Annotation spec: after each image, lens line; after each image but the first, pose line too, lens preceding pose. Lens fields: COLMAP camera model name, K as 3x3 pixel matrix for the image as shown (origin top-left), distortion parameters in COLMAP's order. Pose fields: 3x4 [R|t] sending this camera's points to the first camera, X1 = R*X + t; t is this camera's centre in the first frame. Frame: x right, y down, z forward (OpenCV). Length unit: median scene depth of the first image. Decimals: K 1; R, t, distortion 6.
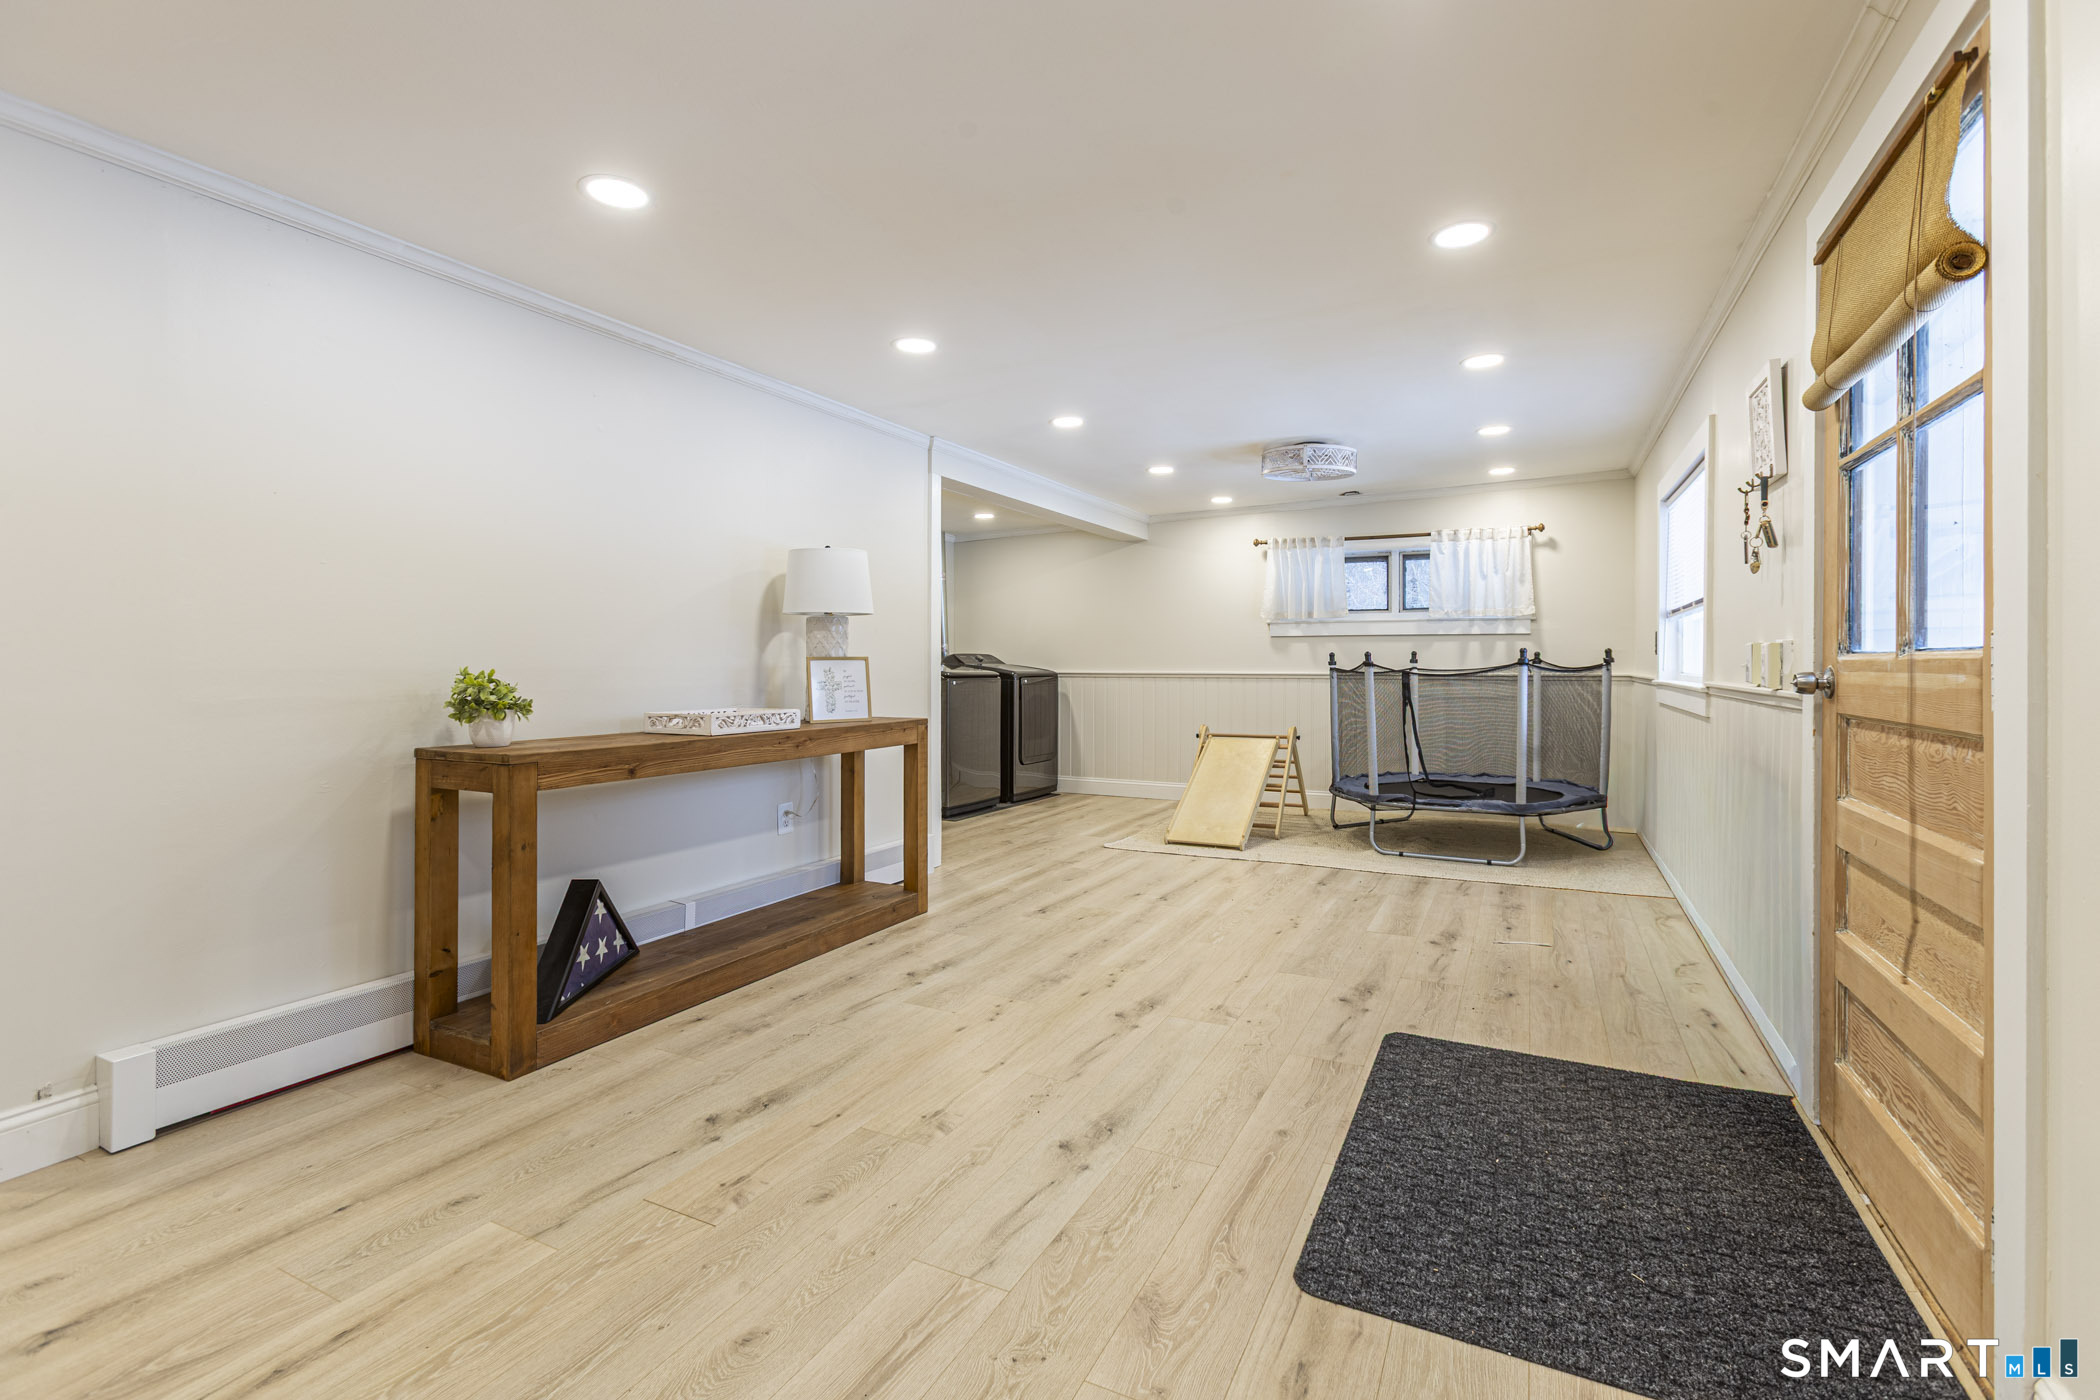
lens RADIAL K [[963.2, 0, 1051.6], [0, 963.2, 679.1], [0, 0, 1]] dist [0.001084, 0.000842]
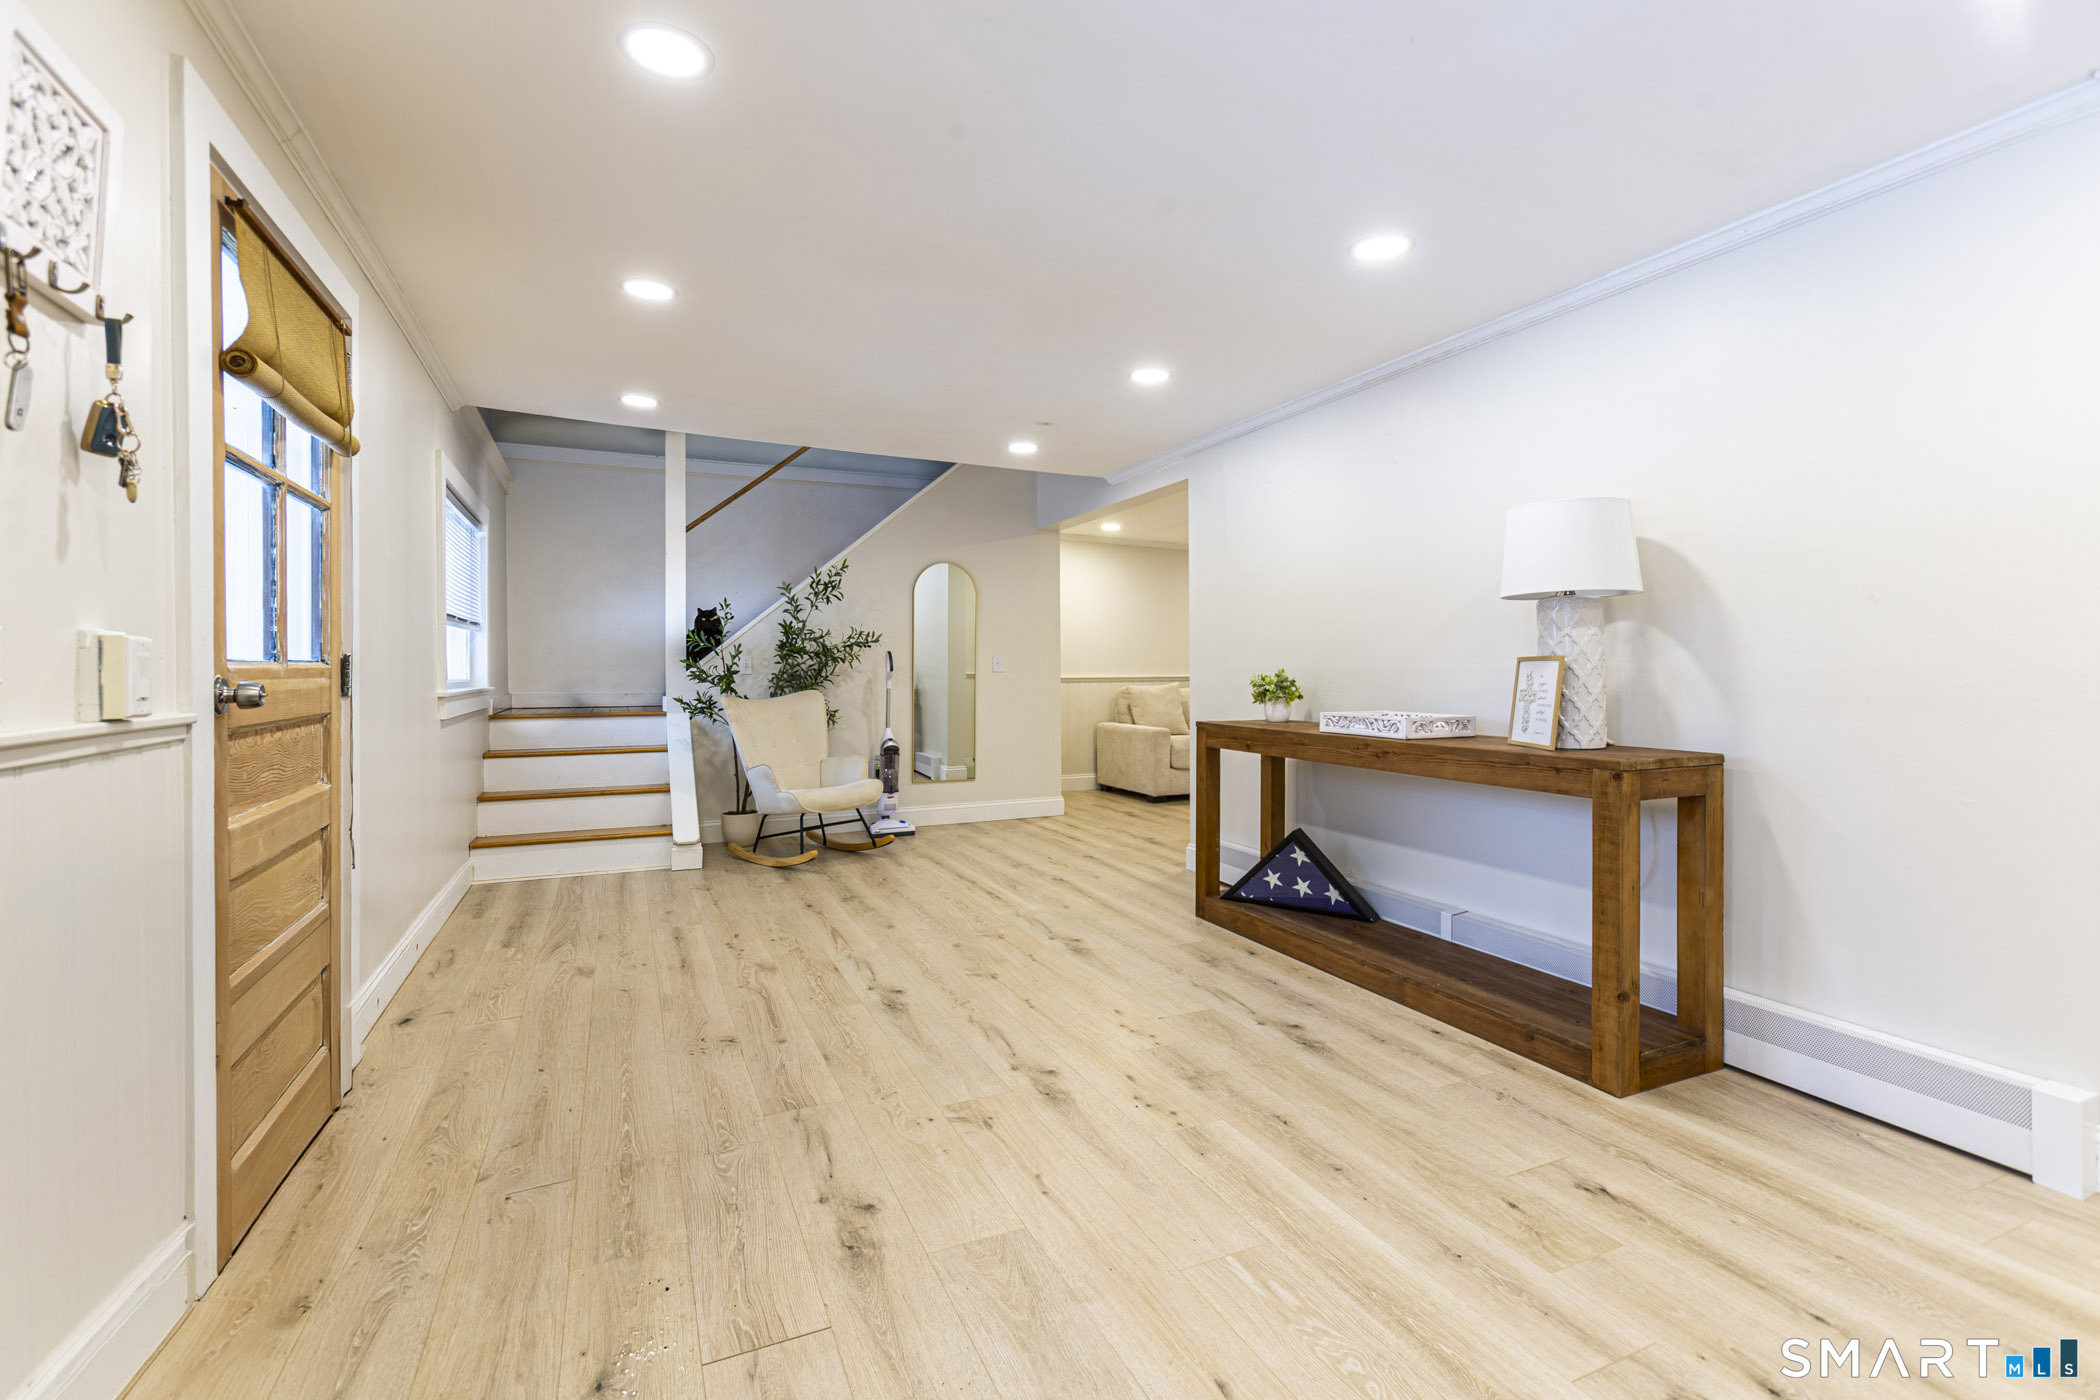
lens RADIAL K [[963.2, 0, 1051.6], [0, 963.2, 679.1], [0, 0, 1]] dist [0.001084, 0.000842]
pose [[-0.636176, 0.010000, -0.771479, 0.720051], [-0.005680, 0.999828, 0.017643, -0.019403], [0.771523, 0.015606, -0.636010, 1.515326]]
